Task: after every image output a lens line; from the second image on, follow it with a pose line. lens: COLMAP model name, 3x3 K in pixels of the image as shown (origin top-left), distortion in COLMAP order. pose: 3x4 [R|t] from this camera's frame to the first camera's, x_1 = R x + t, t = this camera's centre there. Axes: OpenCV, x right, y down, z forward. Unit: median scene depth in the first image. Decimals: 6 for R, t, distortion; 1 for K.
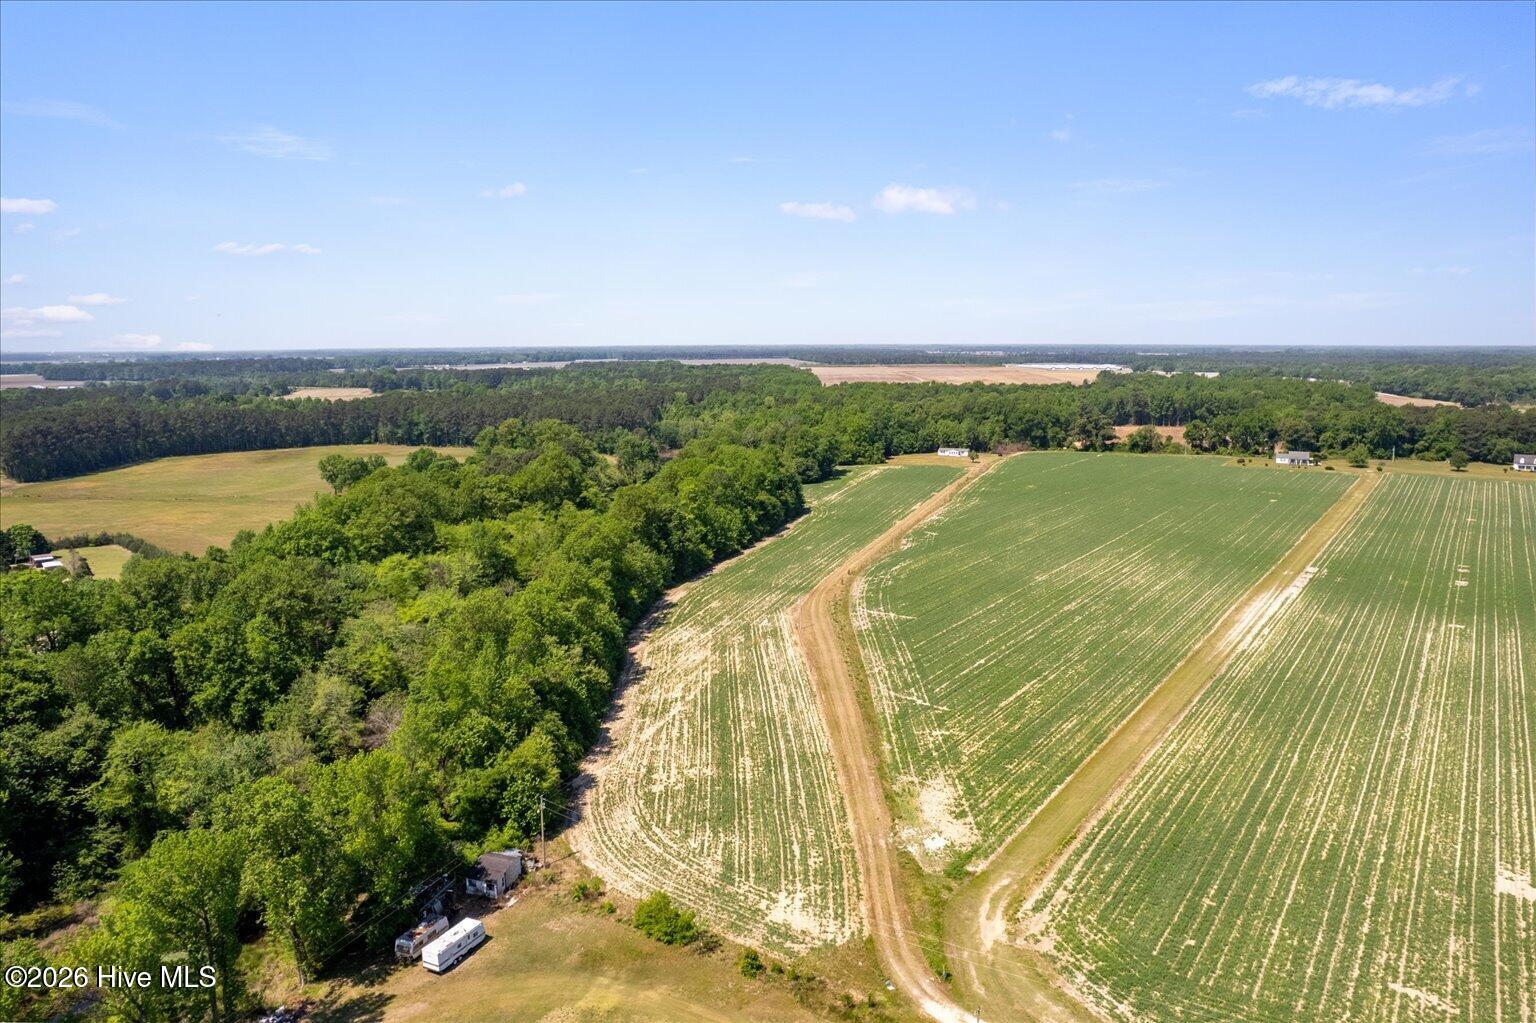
lens RADIAL K [[978.8, 0, 758.6], [0, 978.8, 510.8], [0, 0, 1]] dist [-0.064990, 0.051788]
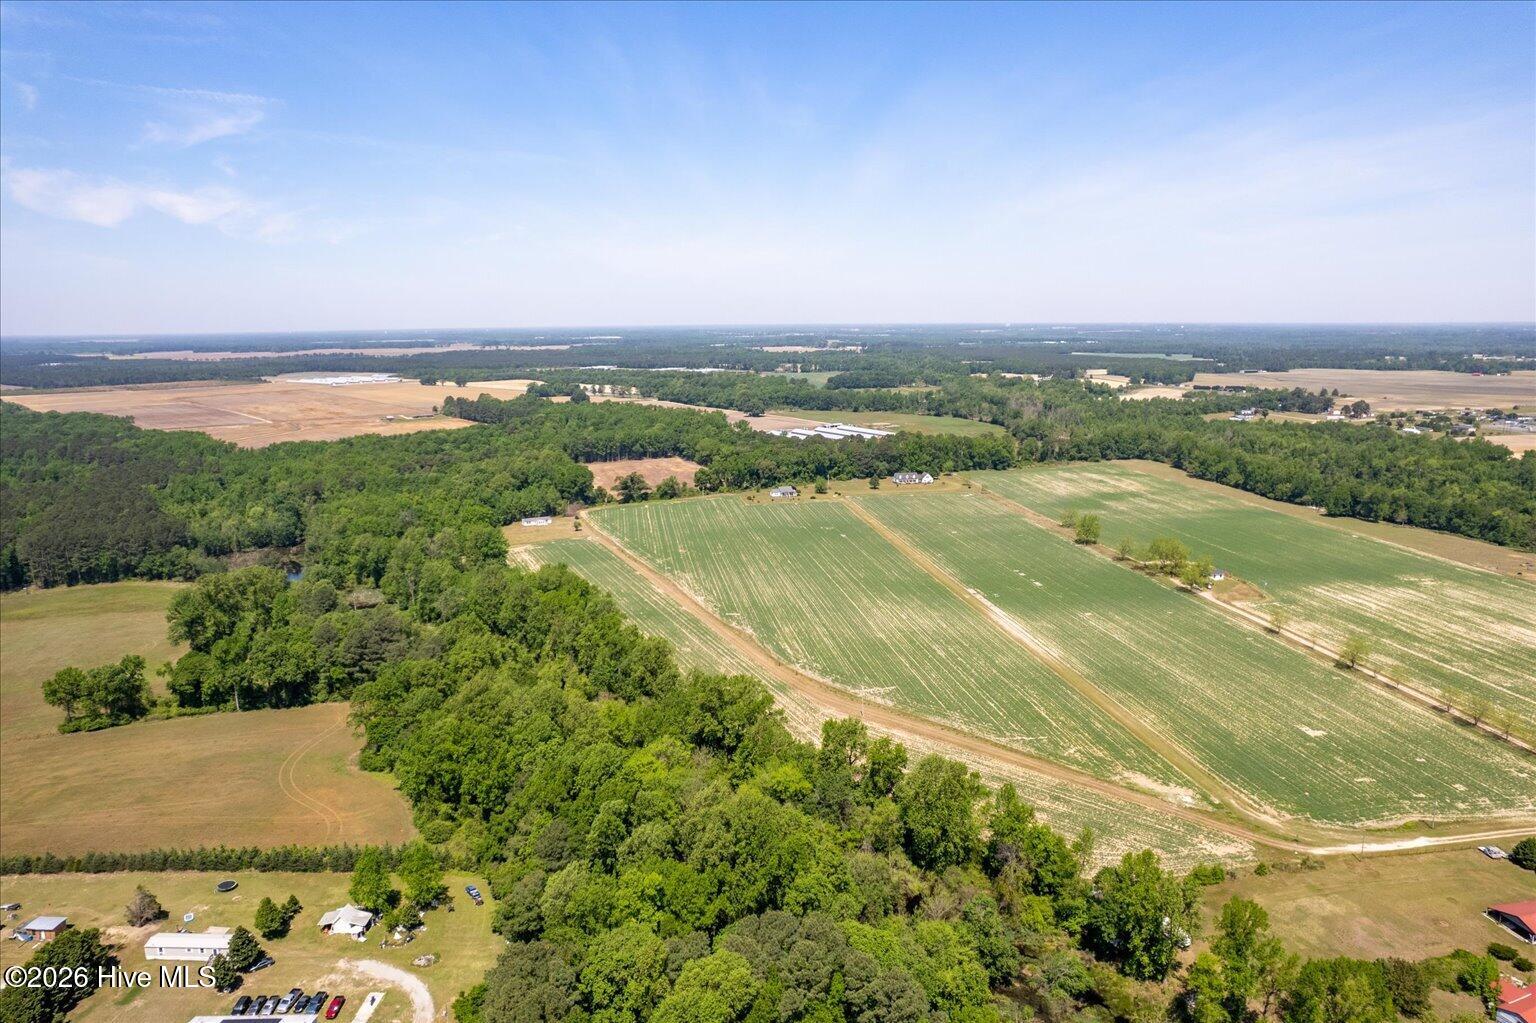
lens RADIAL K [[978.8, 0, 758.6], [0, 978.8, 510.8], [0, 0, 1]] dist [-0.064990, 0.051788]
pose [[0.701479, -0.139642, 0.698876, -1.011943], [0.131205, 0.989159, 0.065950, -0.286615], [-0.700509, 0.045433, 0.712196, 0.098590]]
